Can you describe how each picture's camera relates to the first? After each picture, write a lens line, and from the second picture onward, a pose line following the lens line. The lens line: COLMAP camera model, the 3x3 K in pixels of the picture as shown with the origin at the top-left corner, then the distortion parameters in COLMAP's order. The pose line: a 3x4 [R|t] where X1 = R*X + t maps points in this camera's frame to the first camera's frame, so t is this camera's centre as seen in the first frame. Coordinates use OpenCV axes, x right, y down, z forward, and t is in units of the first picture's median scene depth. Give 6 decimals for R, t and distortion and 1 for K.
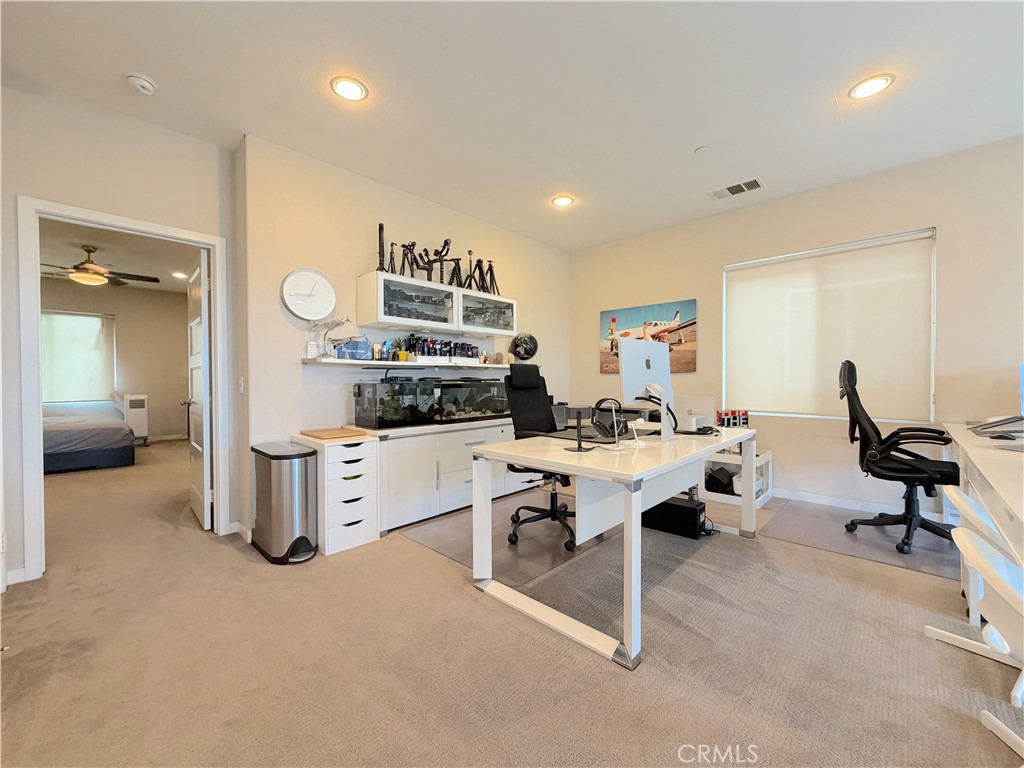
lens RADIAL K [[409.6, 0, 508.9], [0, 409.6, 382.6], [0, 0, 1]] dist [0.000157, 0.000652]
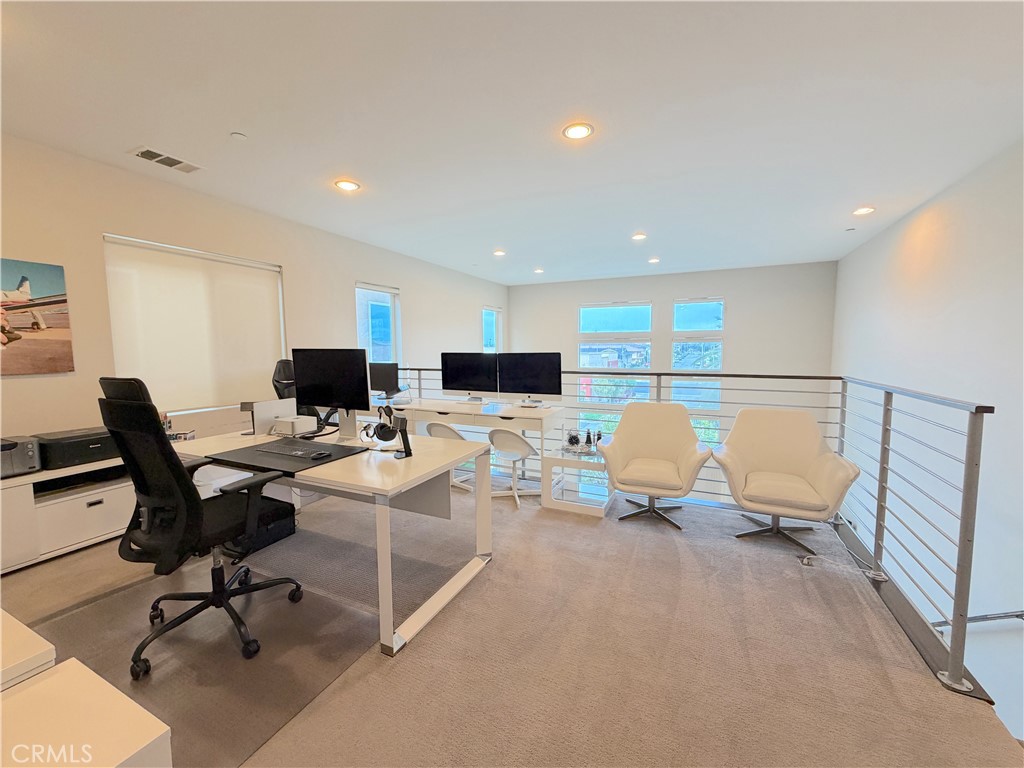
lens RADIAL K [[409.6, 0, 511.9], [0, 409.6, 382.3], [0, 0, 1]] dist [0.000157, 0.000652]
pose [[-0.320567, -0.072857, 0.944420, -0.451879], [0.014357, 0.996549, 0.081751, -0.055132], [-0.947117, 0.039765, -0.318415, 0.512241]]
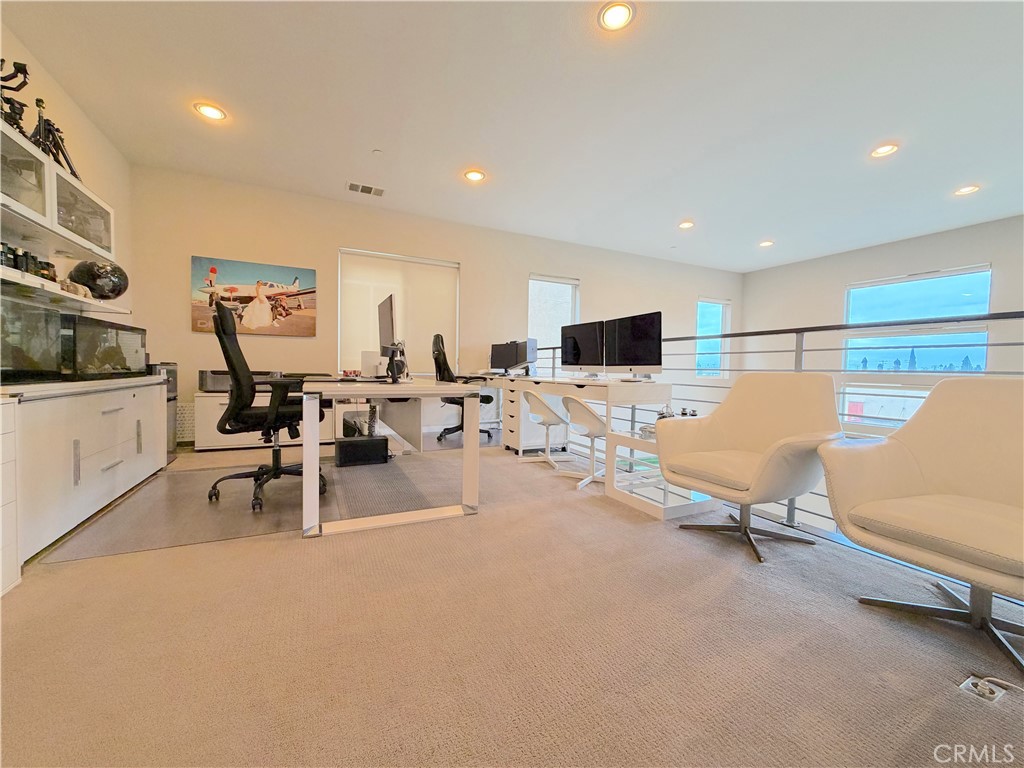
lens RADIAL K [[409.6, 0, 510.0], [0, 409.6, 383.3], [0, 0, 1]] dist [0.000157, 0.000652]
pose [[0.346387, -0.022366, 0.937825, -0.394111], [-0.013571, 0.999492, 0.028850, 0.059447], [-0.937993, -0.022721, 0.345908, 0.129928]]
